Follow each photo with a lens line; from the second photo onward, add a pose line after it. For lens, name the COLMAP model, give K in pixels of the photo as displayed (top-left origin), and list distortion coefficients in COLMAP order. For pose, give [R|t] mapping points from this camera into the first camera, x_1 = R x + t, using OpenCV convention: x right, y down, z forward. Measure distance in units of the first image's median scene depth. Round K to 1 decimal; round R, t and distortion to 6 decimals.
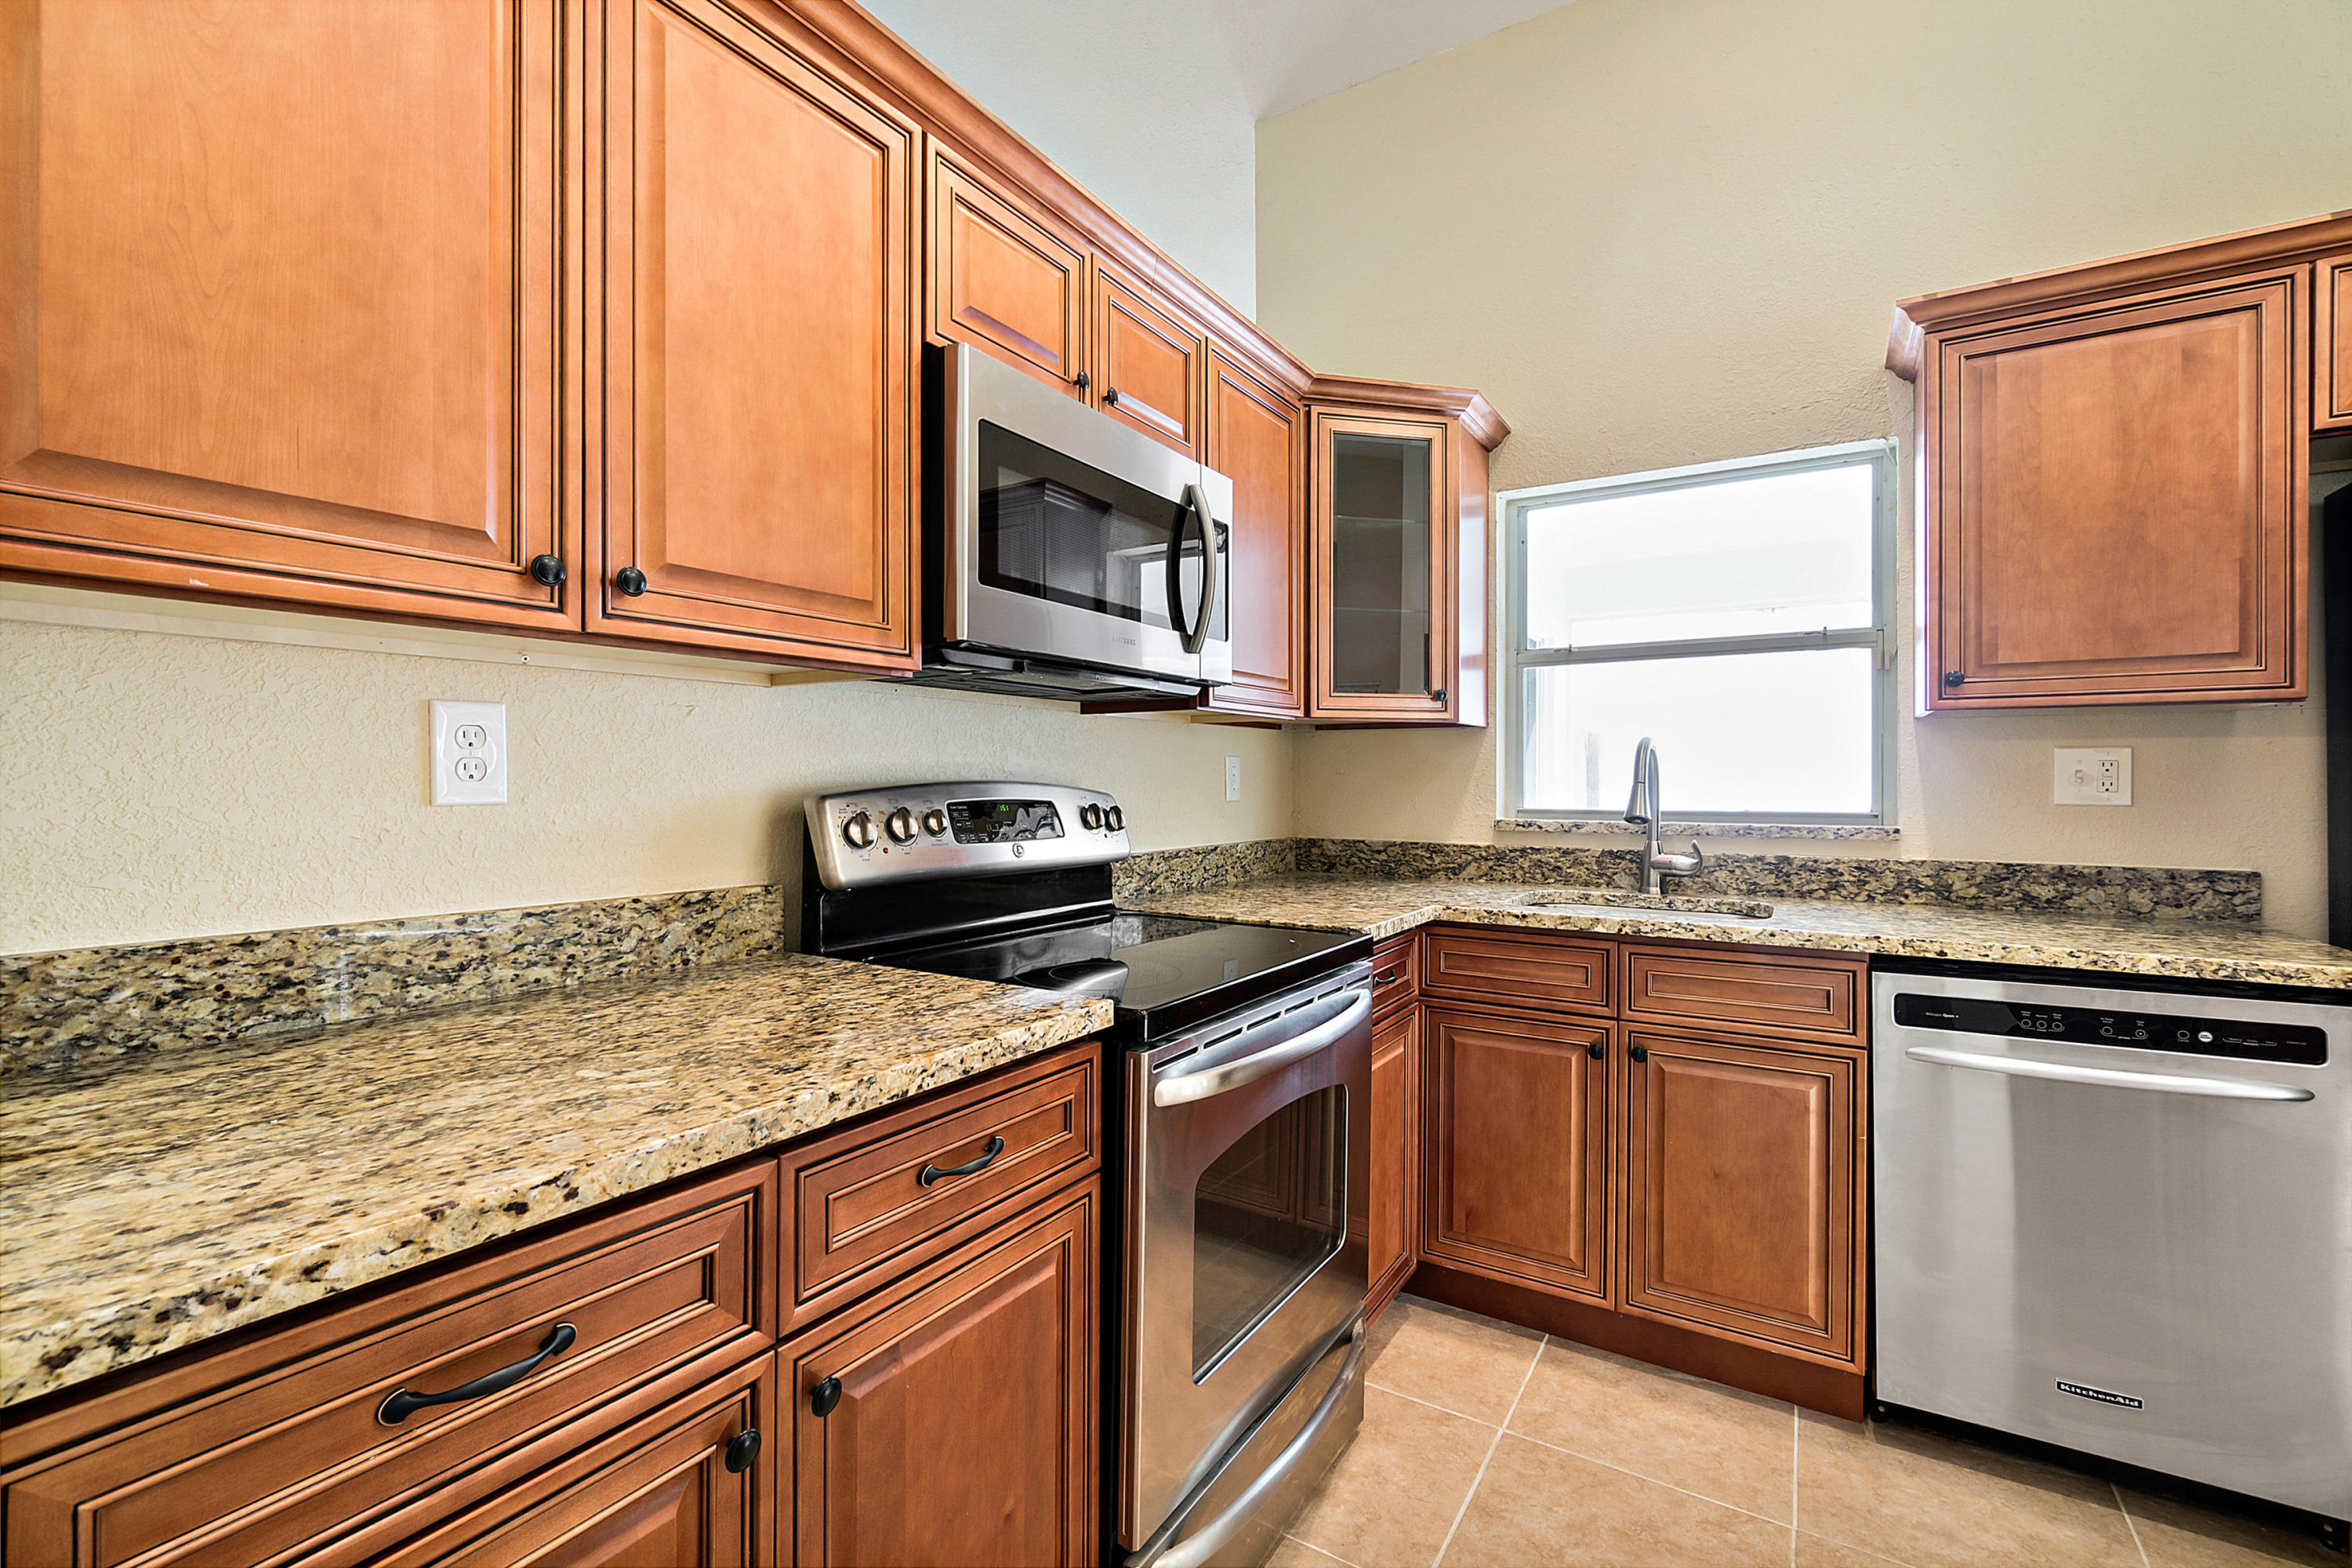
lens RADIAL K [[1025.1, 0, 1181.5], [0, 1025.1, 777.9], [0, 0, 1]] dist [0.004916, 0.000180]
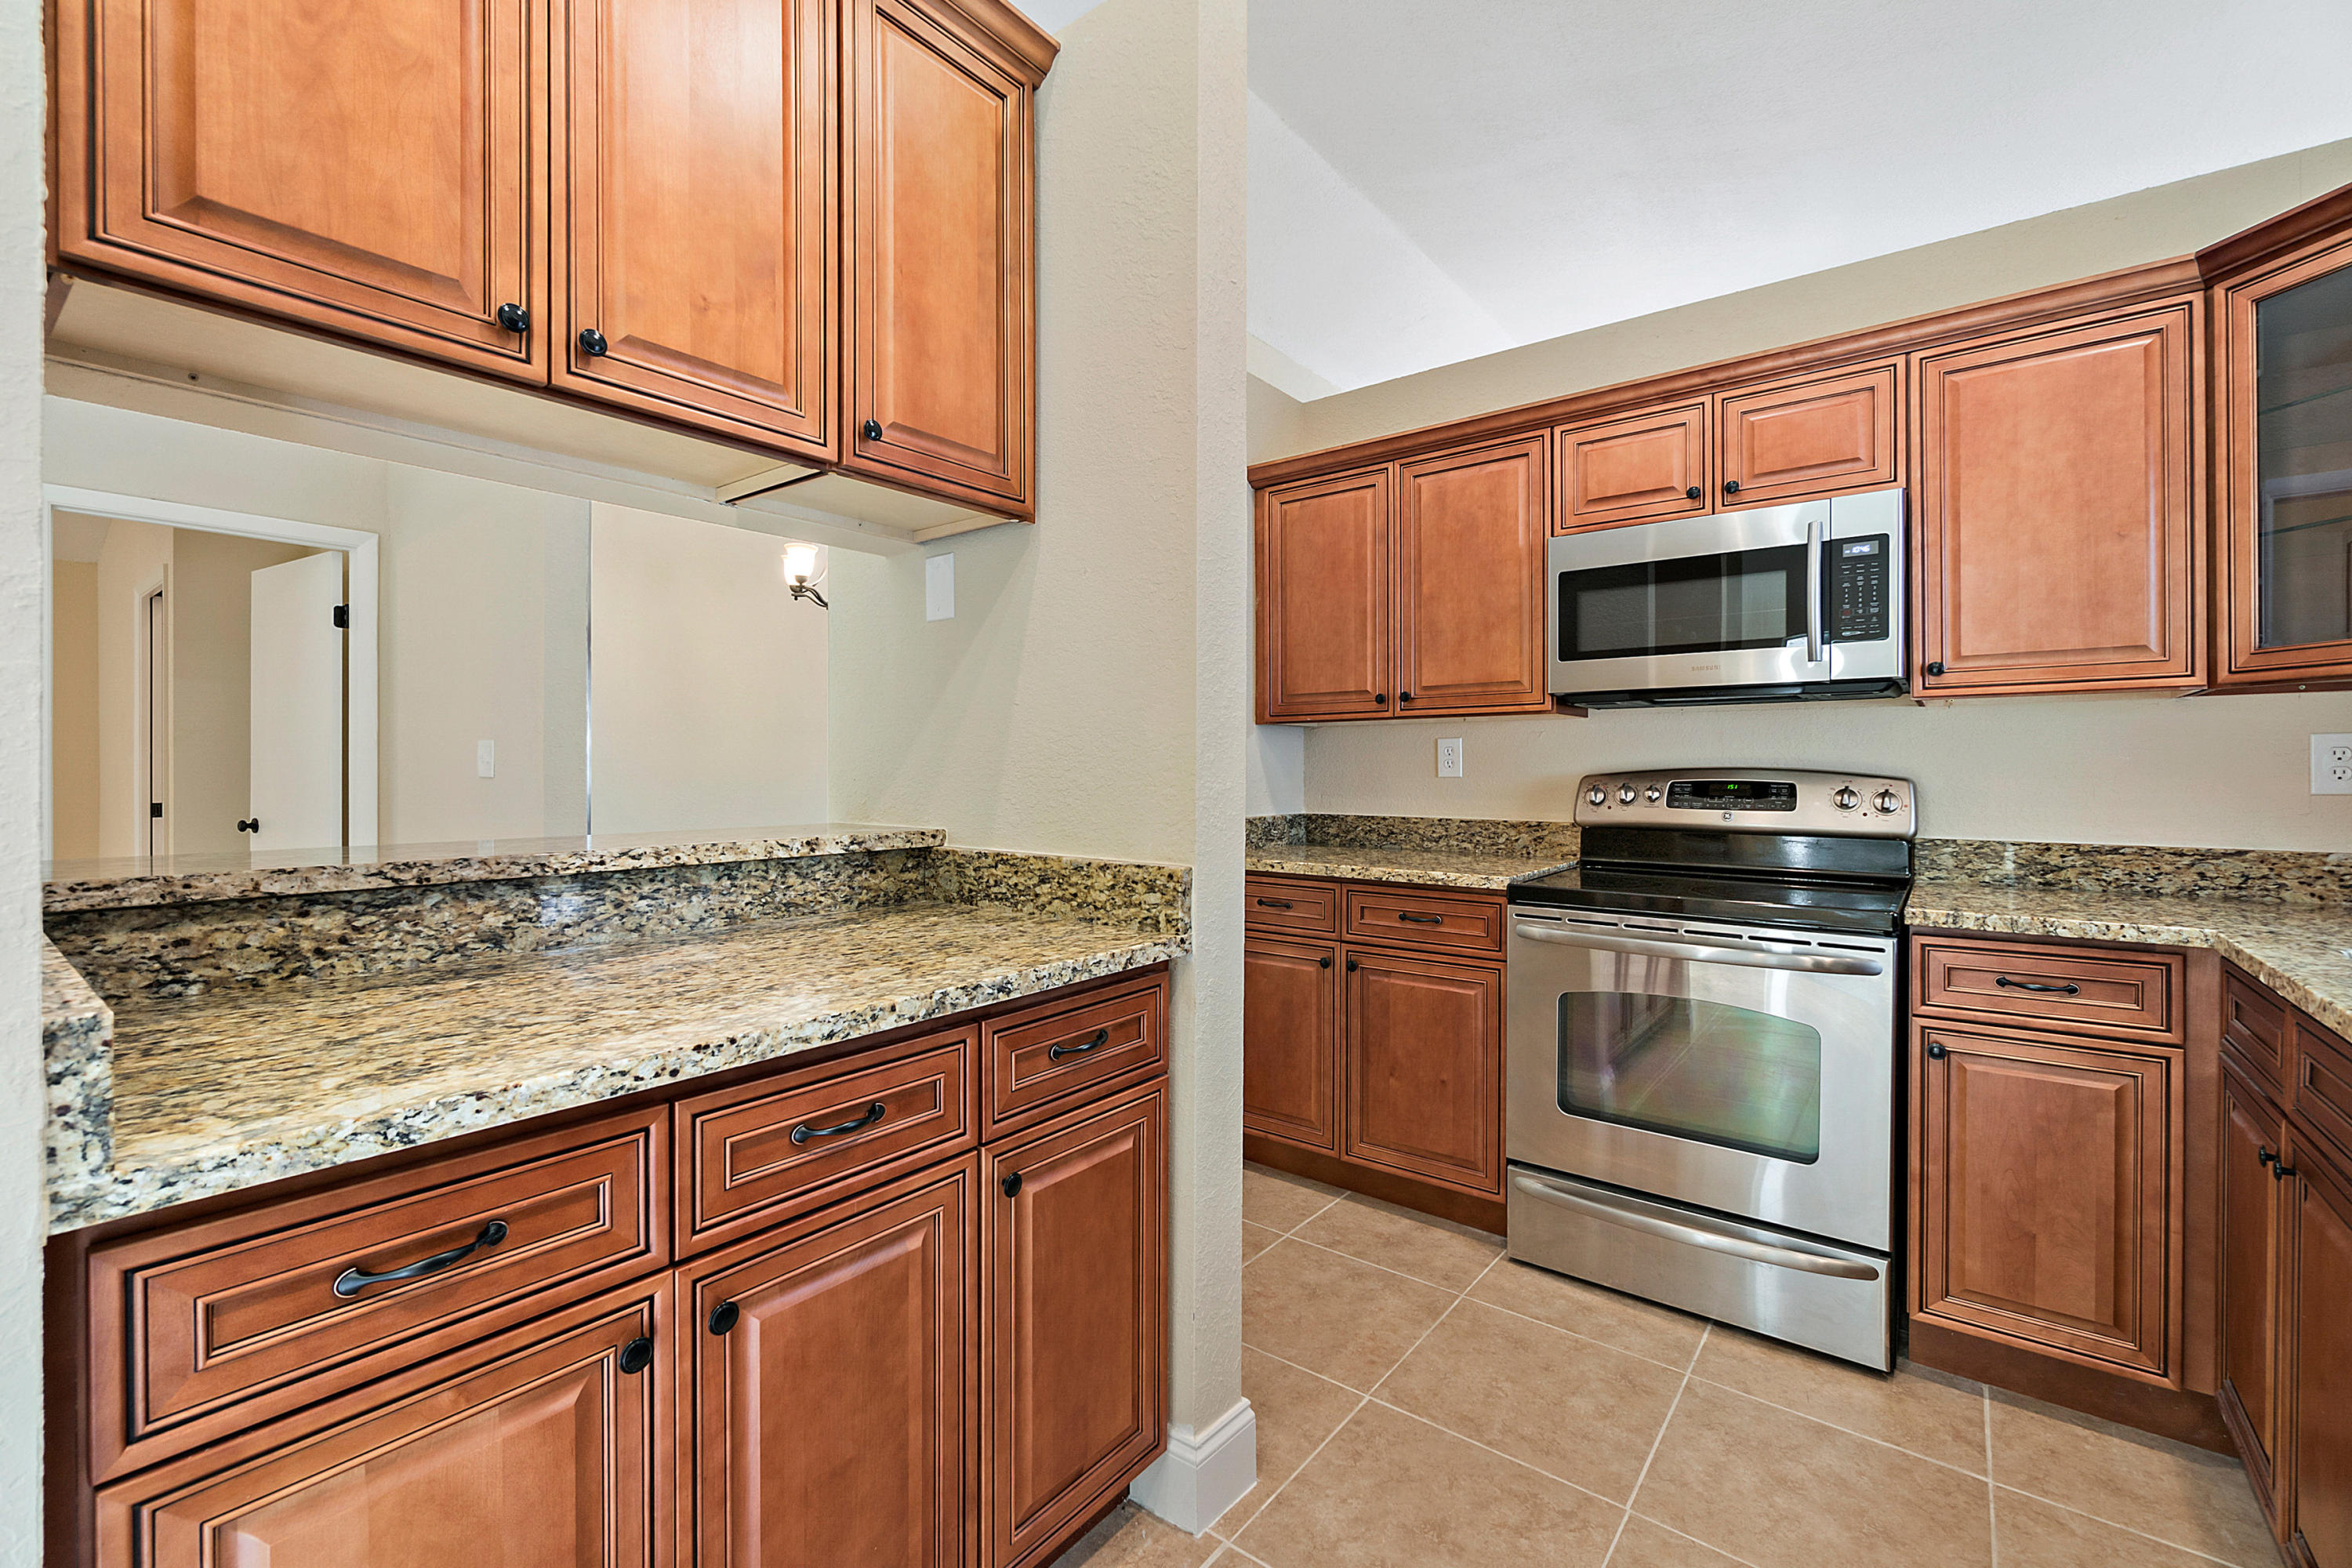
lens RADIAL K [[1025.1, 0, 1175.2], [0, 1025.1, 791.4], [0, 0, 1]] dist [0.004916, 0.000180]
pose [[-0.118332, 0.014898, -0.992862, 1.729305], [-0.001912, 0.999882, 0.015231, 0.020255], [0.992972, 0.003700, -0.118289, 0.526990]]
